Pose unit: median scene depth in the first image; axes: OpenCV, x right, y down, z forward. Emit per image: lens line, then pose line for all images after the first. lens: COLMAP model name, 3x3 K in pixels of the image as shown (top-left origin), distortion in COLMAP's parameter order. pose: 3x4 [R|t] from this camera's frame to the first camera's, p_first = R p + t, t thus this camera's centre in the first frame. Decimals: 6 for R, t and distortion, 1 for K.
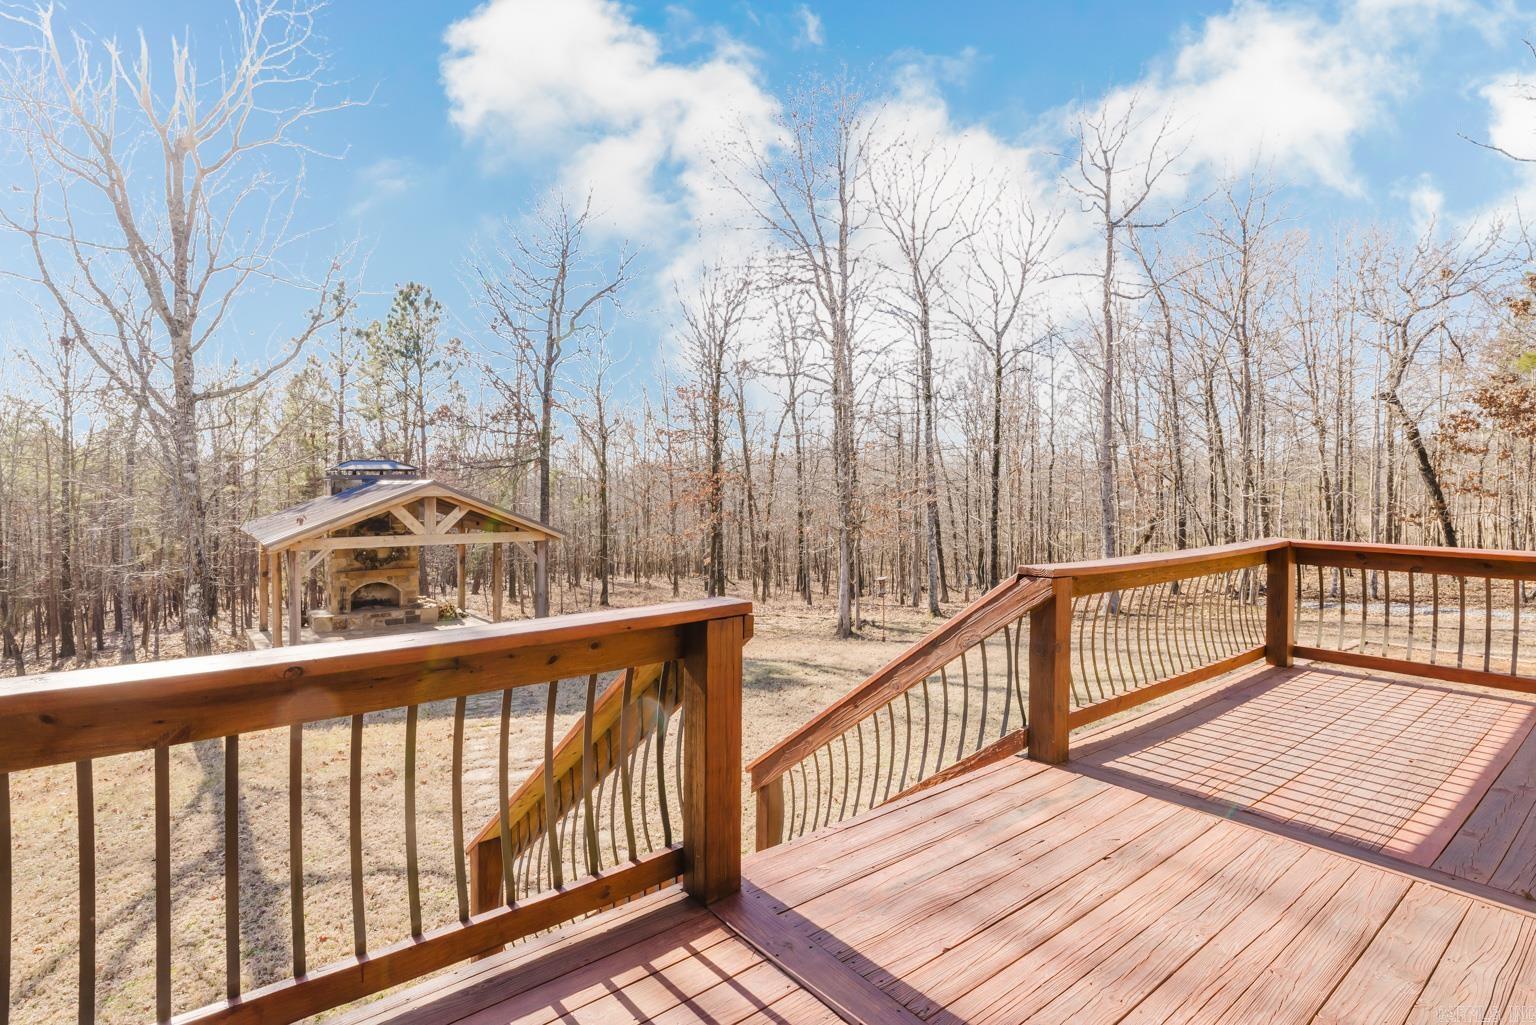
lens RADIAL K [[772.9, 0, 768.0], [0, 772.9, 512.5], [0, 0, 1]] dist [0.000915, 0.000075]
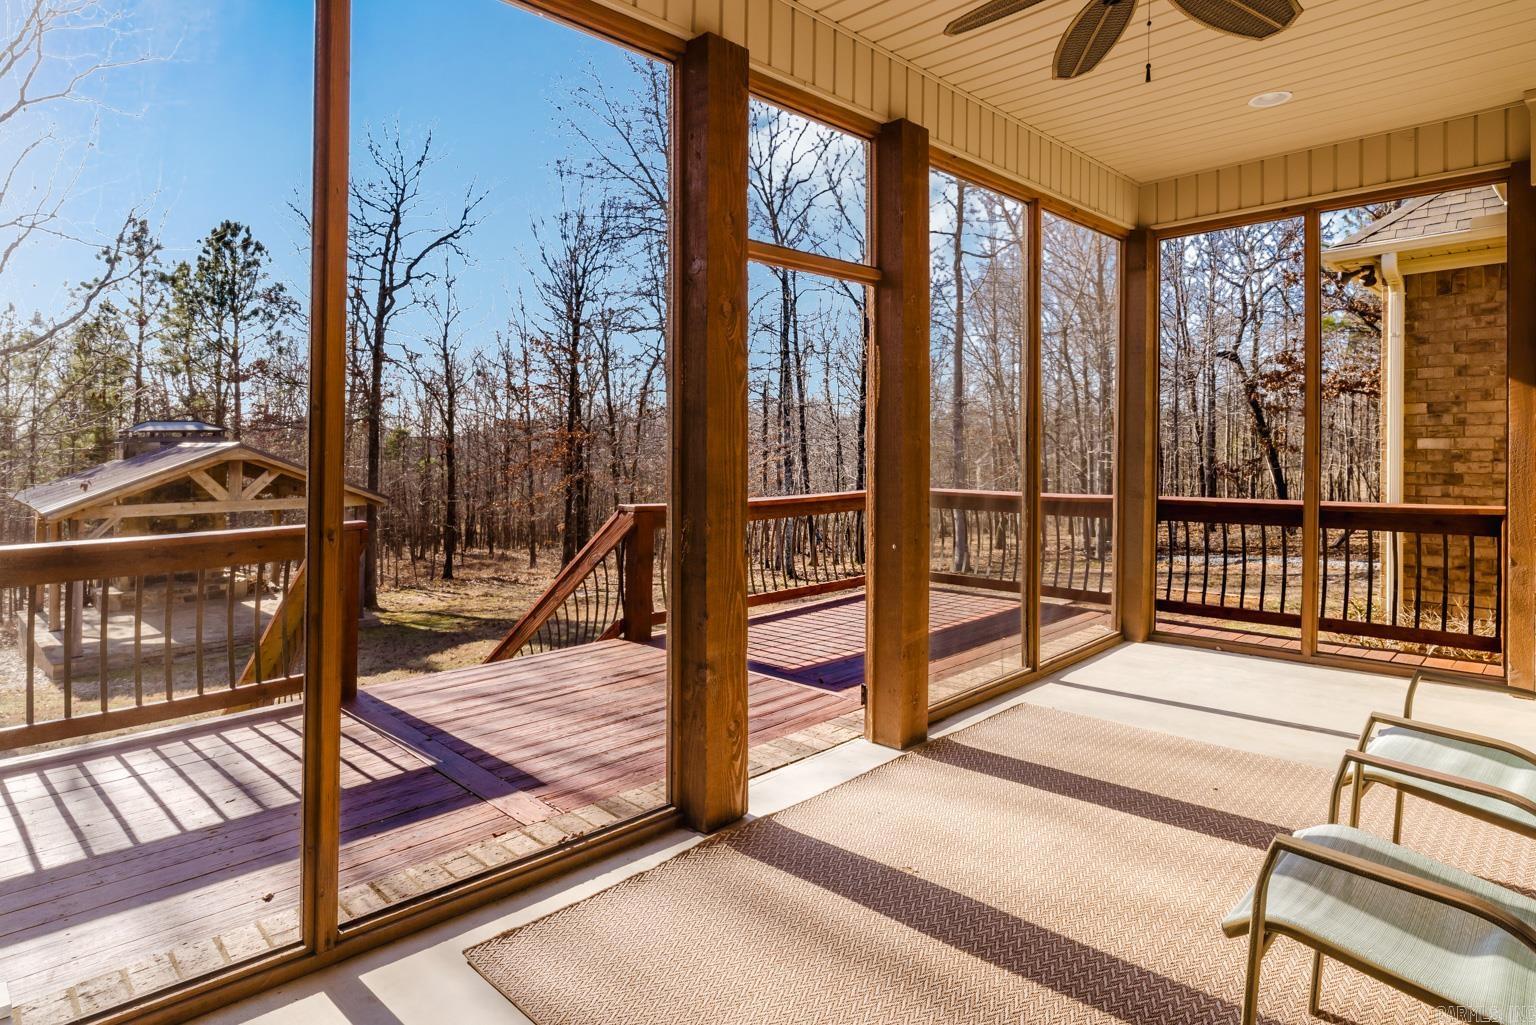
lens RADIAL K [[882.3, 0, 767.5], [0, 882.3, 431.2], [0, 0, 1]] dist [0.001906, 0.000257]
pose [[0.993853, -0.005409, 0.110572, 0.055690], [0.010761, 0.998796, -0.047862, 0.001781], [-0.110180, 0.048758, 0.992715, -0.088523]]
